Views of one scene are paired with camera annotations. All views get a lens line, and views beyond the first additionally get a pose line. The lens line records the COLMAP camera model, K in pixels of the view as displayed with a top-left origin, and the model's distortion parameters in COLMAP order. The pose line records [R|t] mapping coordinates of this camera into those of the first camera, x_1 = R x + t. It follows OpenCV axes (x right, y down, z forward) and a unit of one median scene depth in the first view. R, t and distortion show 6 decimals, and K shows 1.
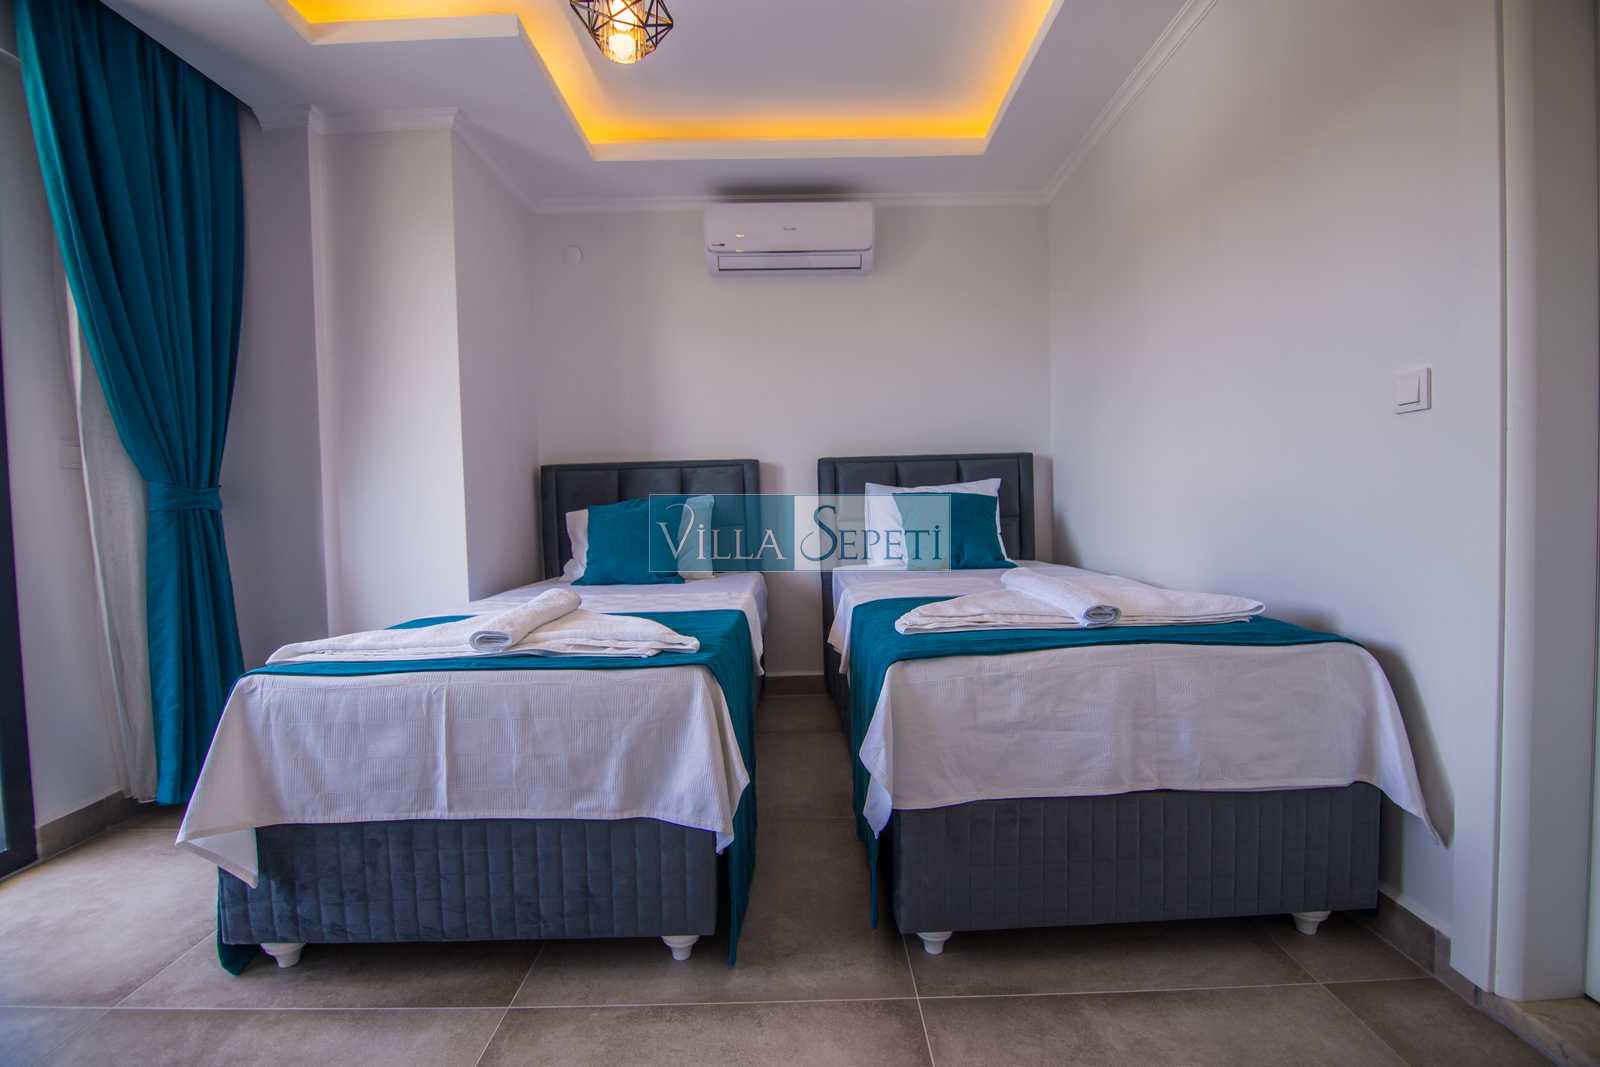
lens RADIAL K [[709.8, 0, 803.2], [0, 709.8, 530.3], [0, 0, 1]] dist [-0.004296, -0.008722]
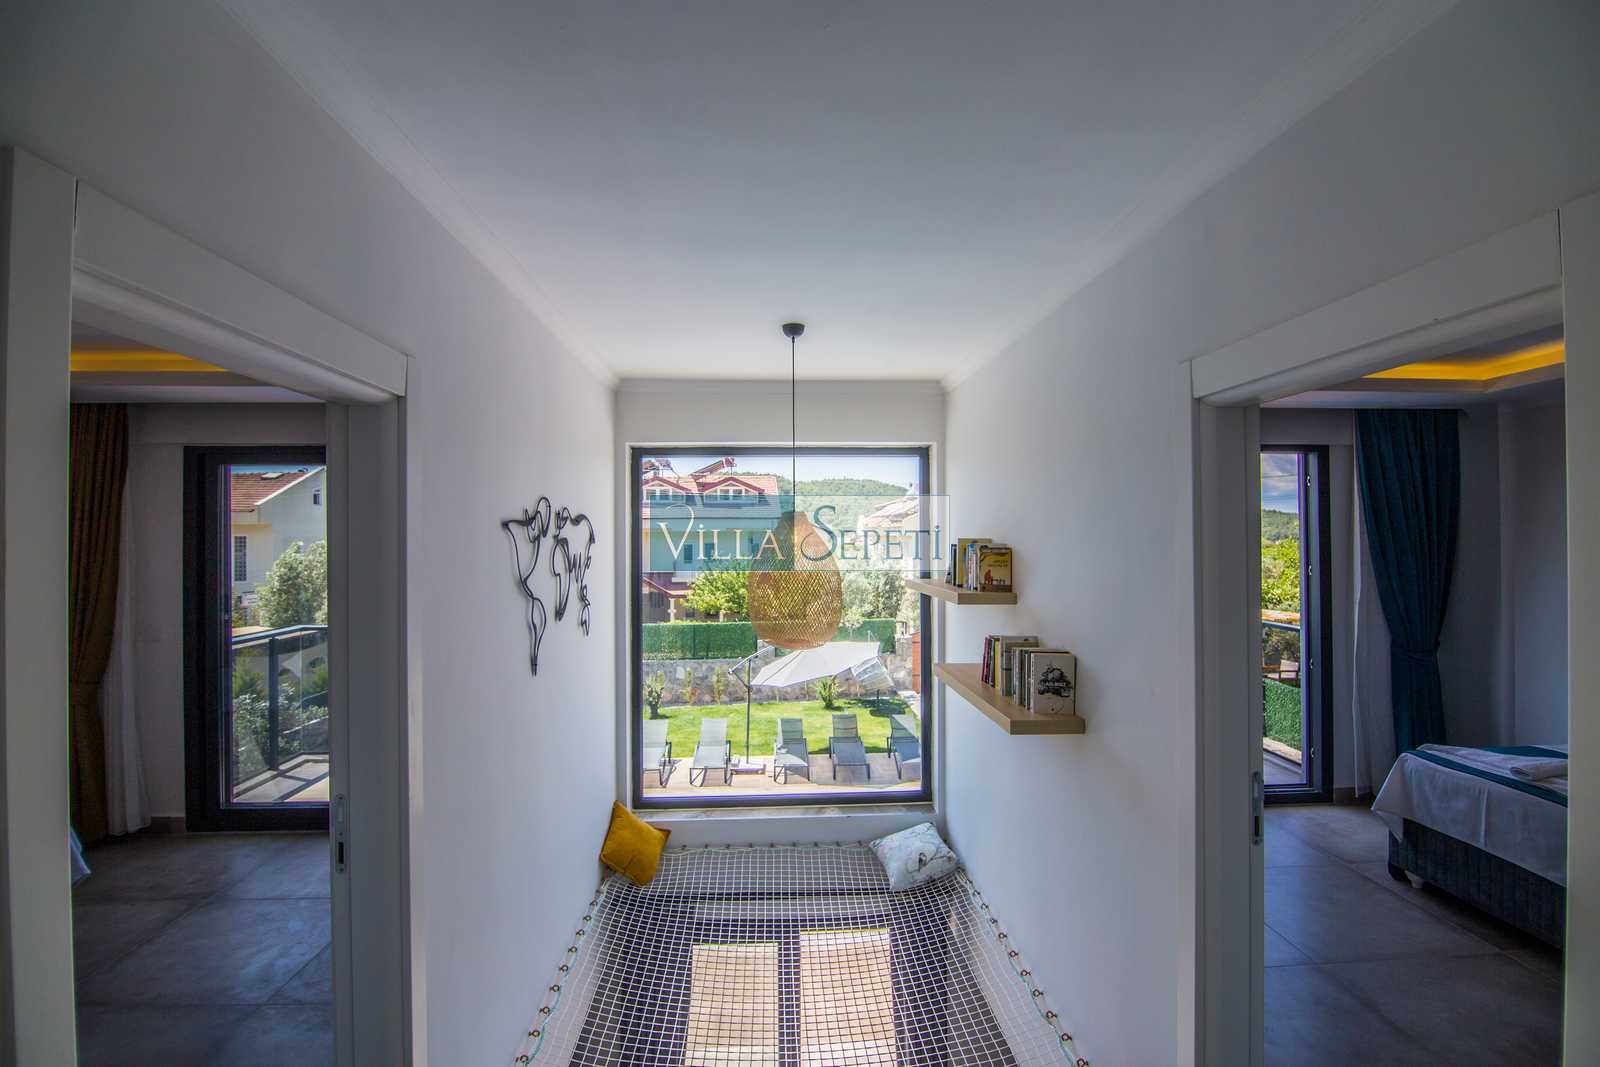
lens RADIAL K [[709.8, 0, 803.2], [0, 709.8, 530.3], [0, 0, 1]] dist [-0.004296, -0.008722]
pose [[0.048570, 0.013611, -0.998727, 1.442606], [-0.035950, 0.999283, 0.011870, -0.489374], [0.998173, 0.035328, 0.049024, -1.142605]]
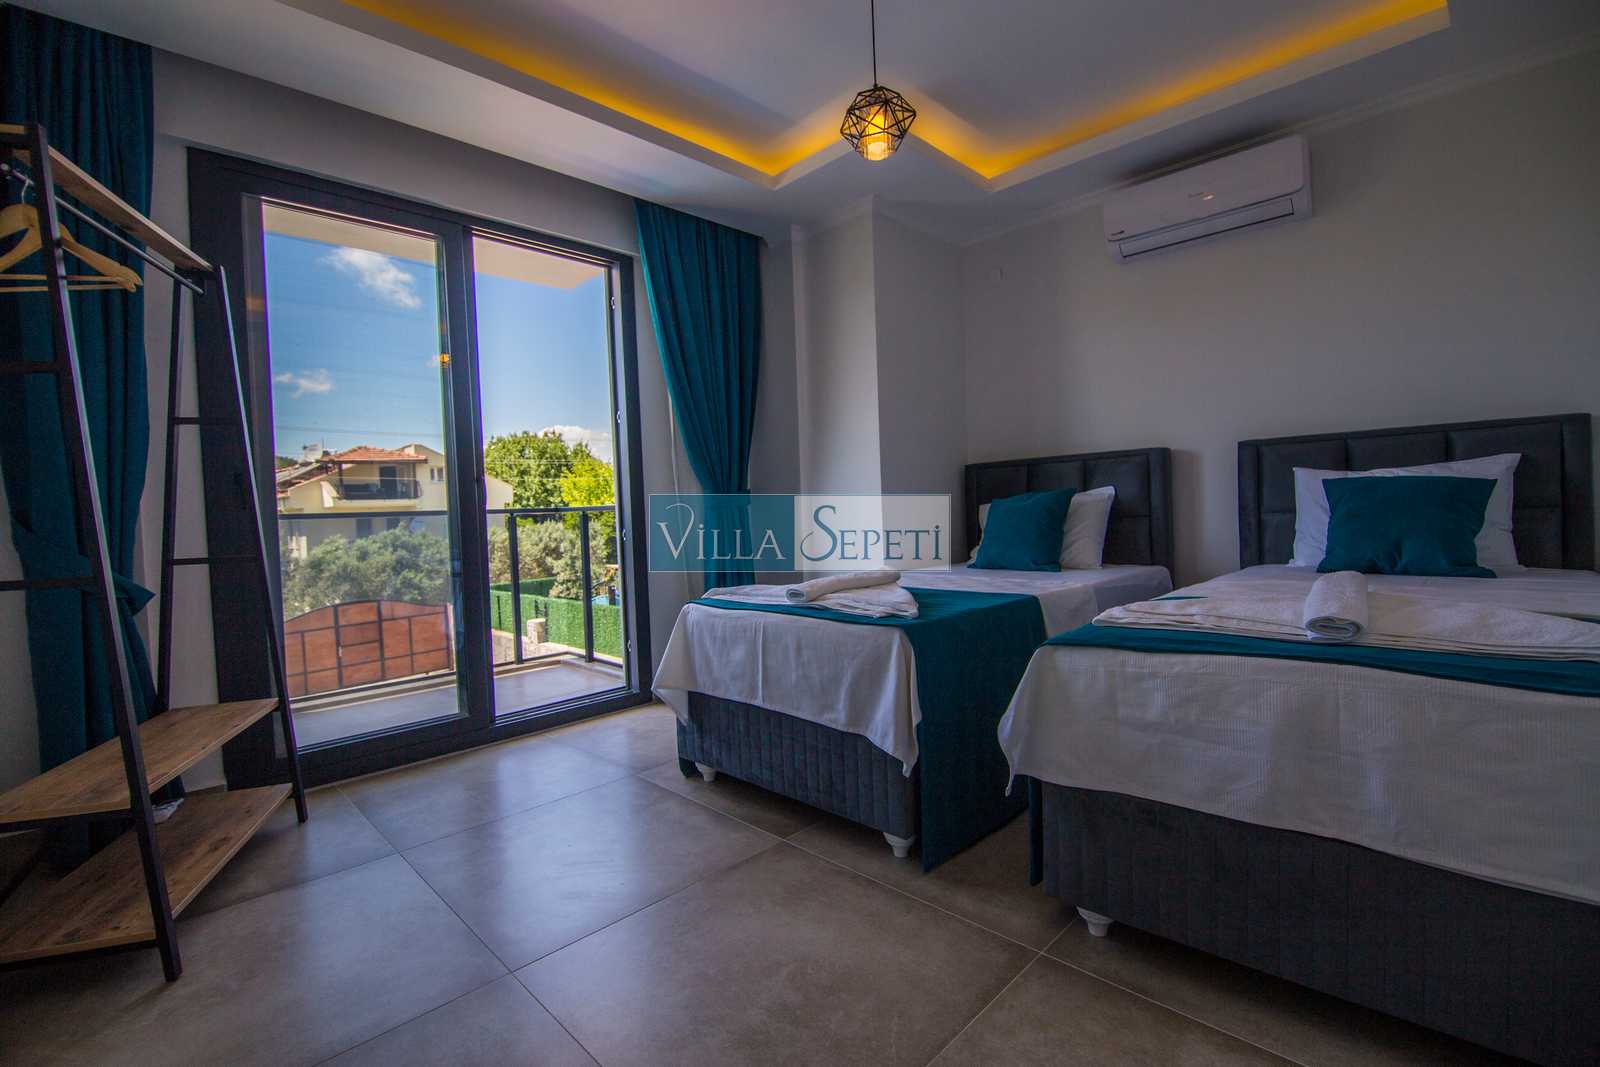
lens RADIAL K [[709.8, 0, 803.2], [0, 709.8, 530.3], [0, 0, 1]] dist [-0.004296, -0.008722]
pose [[0.705225, 0.018753, -0.708735, 0.640839], [-0.008090, 0.999798, 0.018404, -0.006709], [0.708937, -0.007245, 0.705235, -0.023819]]
